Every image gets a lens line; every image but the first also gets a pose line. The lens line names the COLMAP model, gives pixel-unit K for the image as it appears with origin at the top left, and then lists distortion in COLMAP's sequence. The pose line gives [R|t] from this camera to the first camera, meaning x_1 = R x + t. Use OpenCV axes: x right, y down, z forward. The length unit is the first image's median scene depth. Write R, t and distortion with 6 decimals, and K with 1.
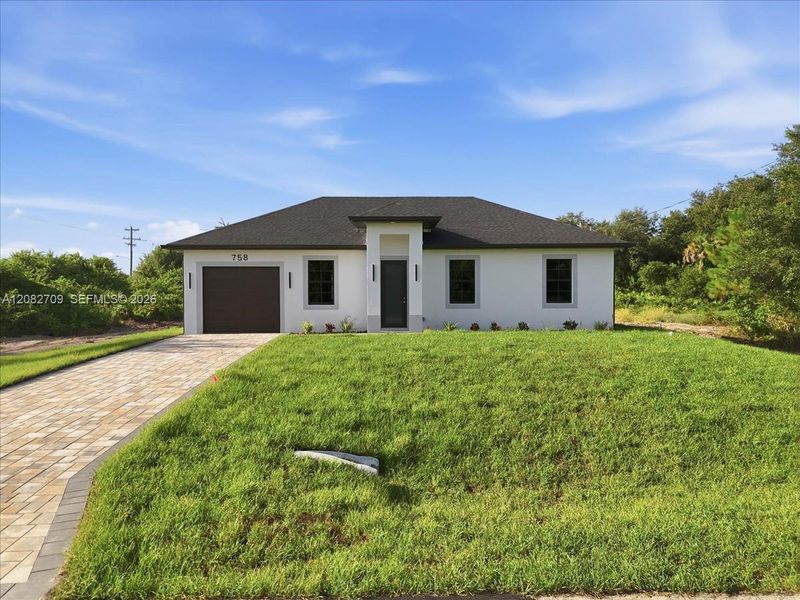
lens RADIAL K [[594.7, 0, 400.0], [0, 594.7, 300.0], [0, 0, 1]] dist [0.053879, -0.007969]
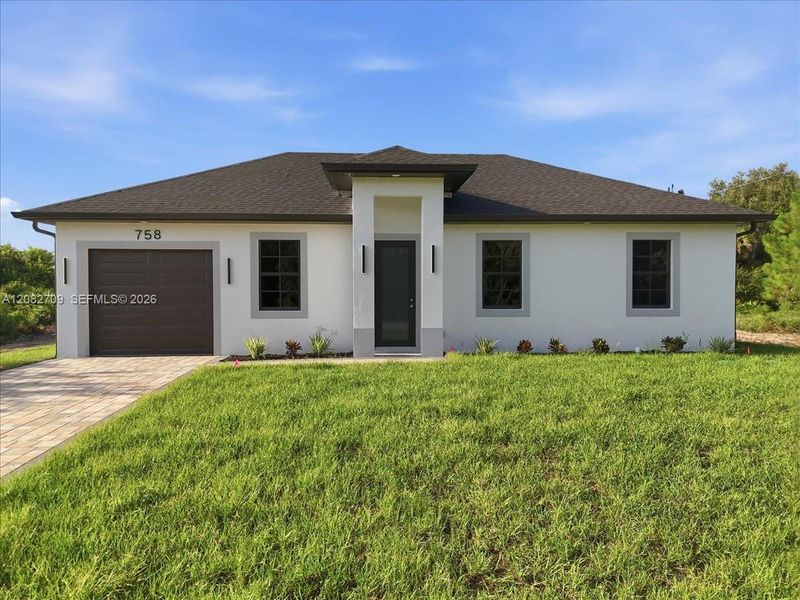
lens RADIAL K [[594.7, 0, 400.0], [0, 594.7, 300.0], [0, 0, 1]] dist [0.053879, -0.007969]
pose [[0.999647, 0.002335, 0.026471, -0.022018], [-0.002385, 0.999995, 0.001879, -0.004643], [-0.026466, -0.001942, 0.999648, 0.366496]]
